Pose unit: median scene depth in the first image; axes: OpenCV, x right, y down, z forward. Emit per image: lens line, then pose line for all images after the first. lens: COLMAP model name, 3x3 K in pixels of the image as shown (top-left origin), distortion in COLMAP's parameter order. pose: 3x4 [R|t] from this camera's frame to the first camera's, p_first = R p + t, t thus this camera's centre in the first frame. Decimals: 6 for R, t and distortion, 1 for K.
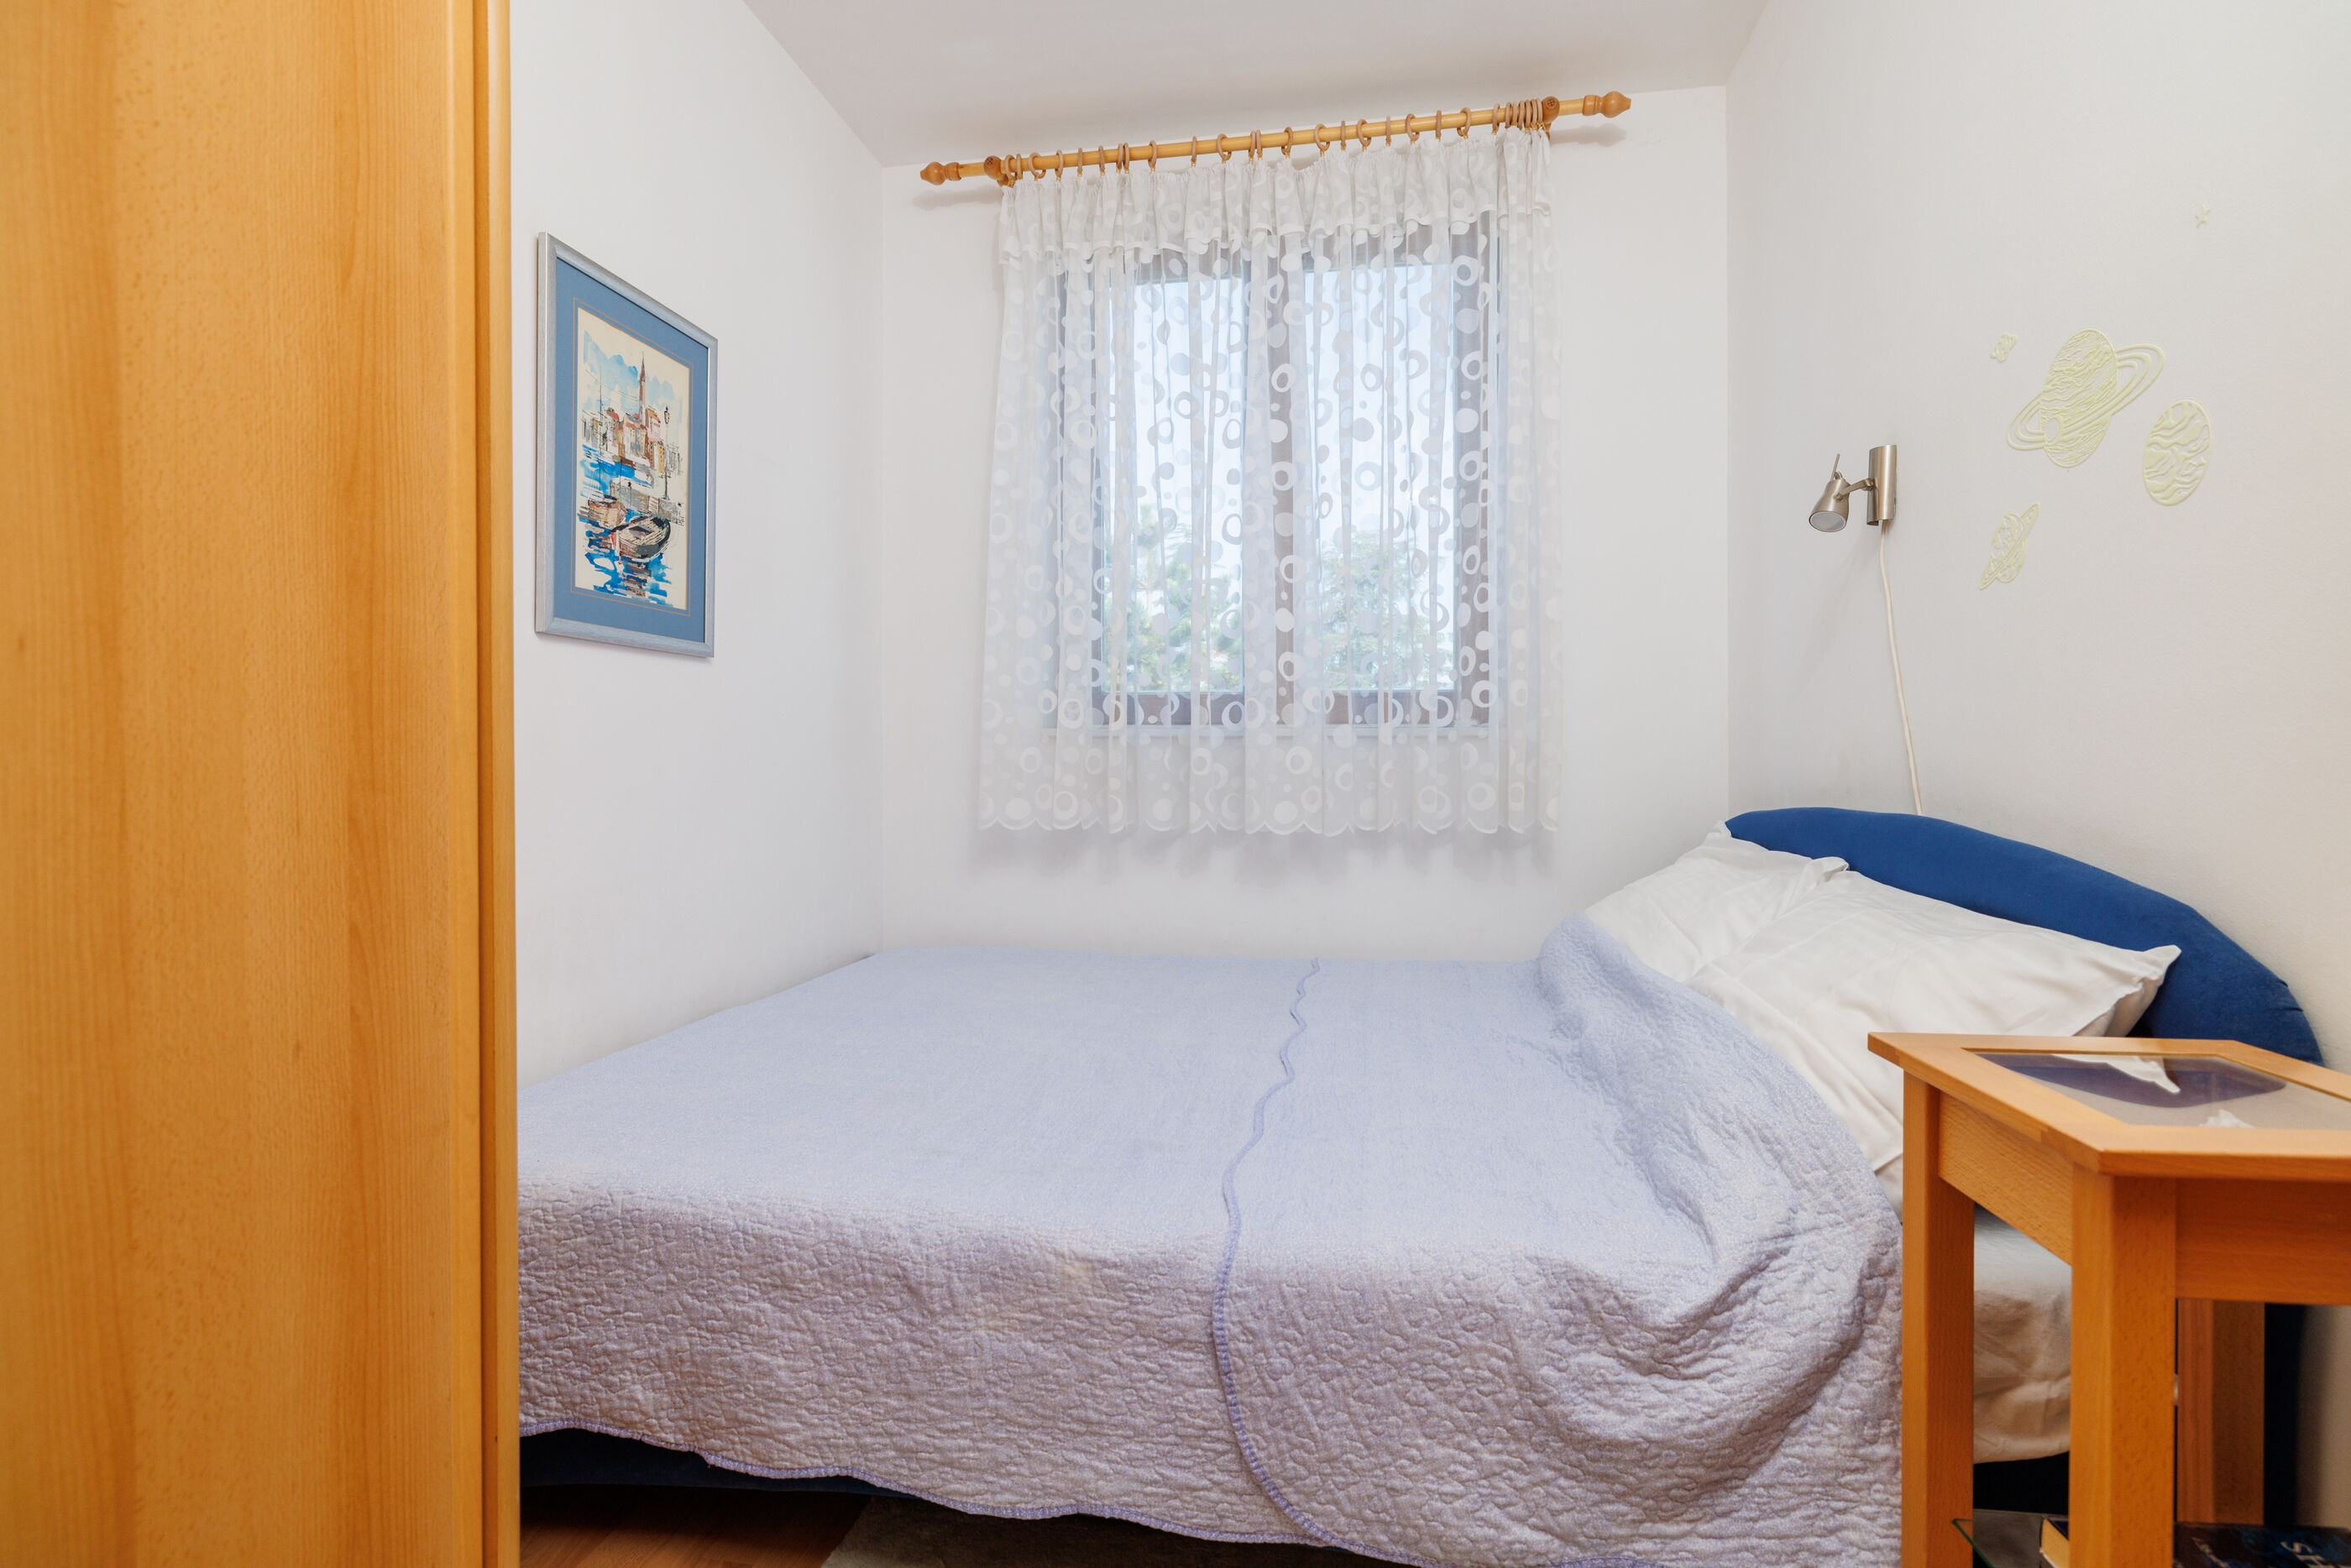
lens RADIAL K [[1155.7, 0, 1178.7], [0, 1155.7, 763.2], [0, 0, 1]] dist [-0.000122, 0.000005]
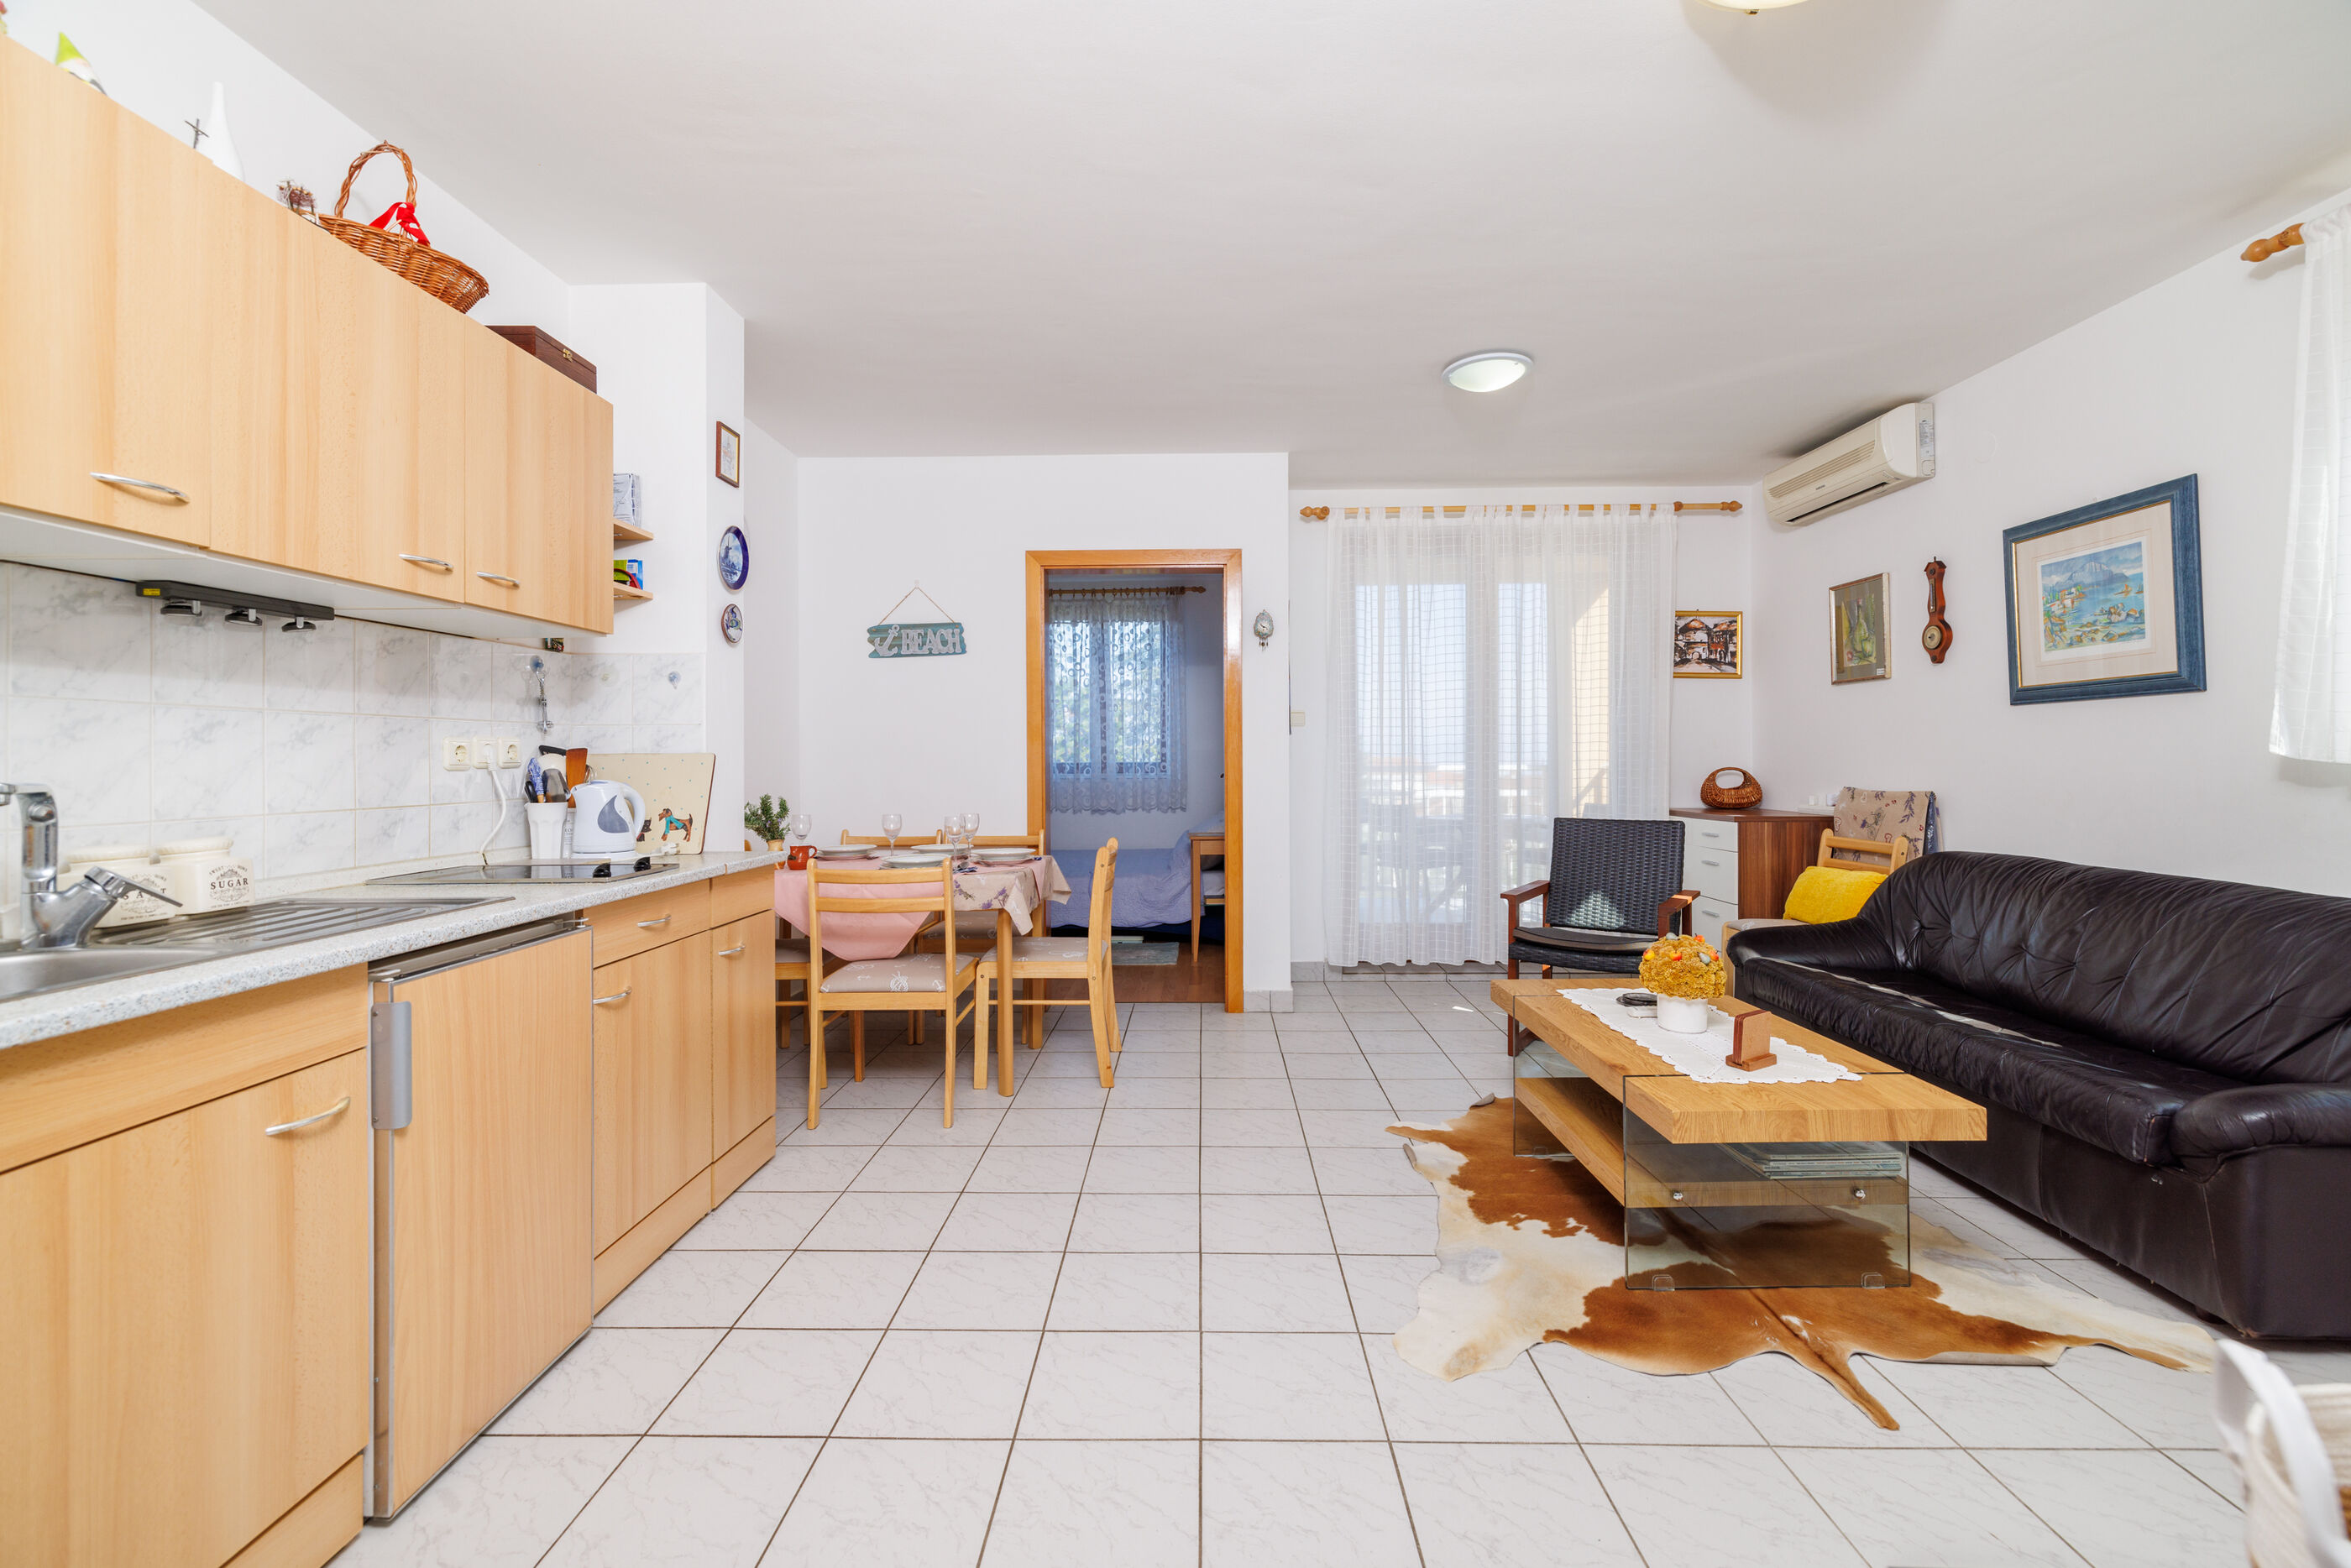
lens RADIAL K [[986.4, 0, 1183.7], [0, 986.4, 752.8], [0, 0, 1]] dist [0.001756, 0.000104]
pose [[0.986965, -0.005493, 0.160841, -0.154984], [0.007563, 0.999896, -0.012261, -0.068250], [-0.160757, 0.013317, 0.986904, -2.081568]]
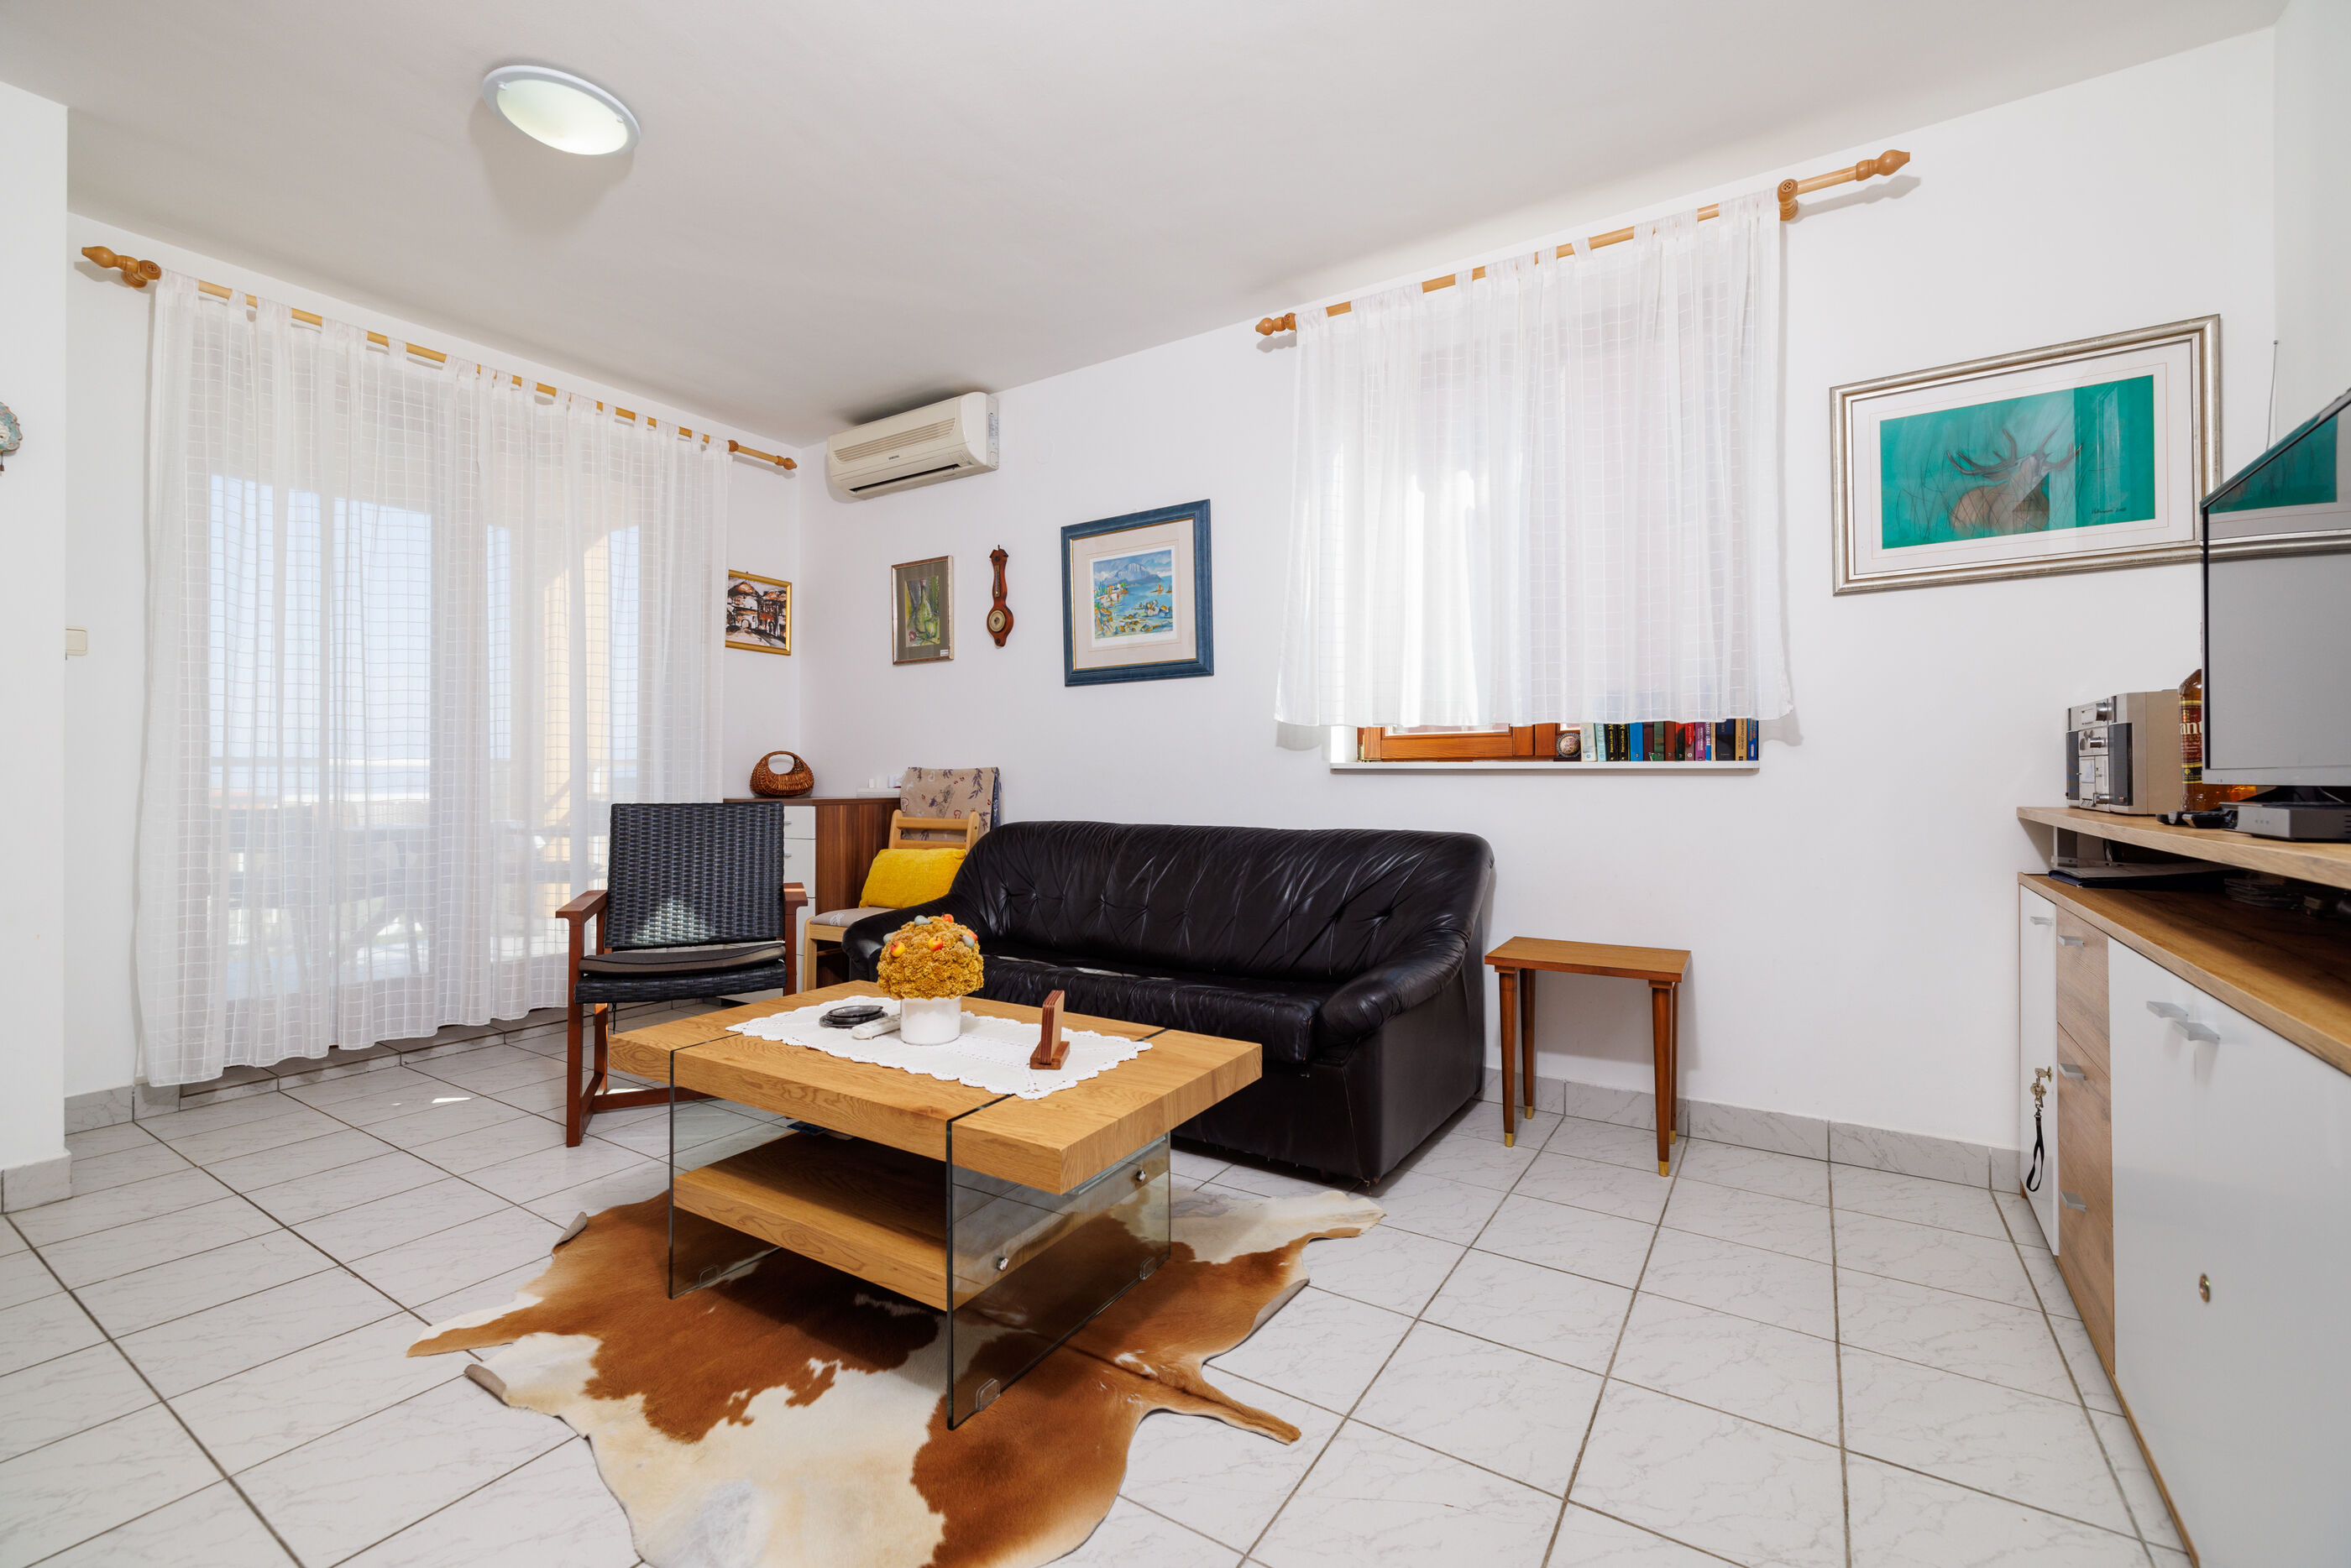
lens RADIAL K [[984.2, 0, 1182.1], [0, 984.2, 772.2], [0, 0, 1]] dist [0.001138, 0.000794]
pose [[0.379330, 0.001931, 0.925259, -0.130881], [0.009275, 0.999940, -0.005890, 0.006788], [-0.925215, 0.010816, 0.379289, -1.612290]]
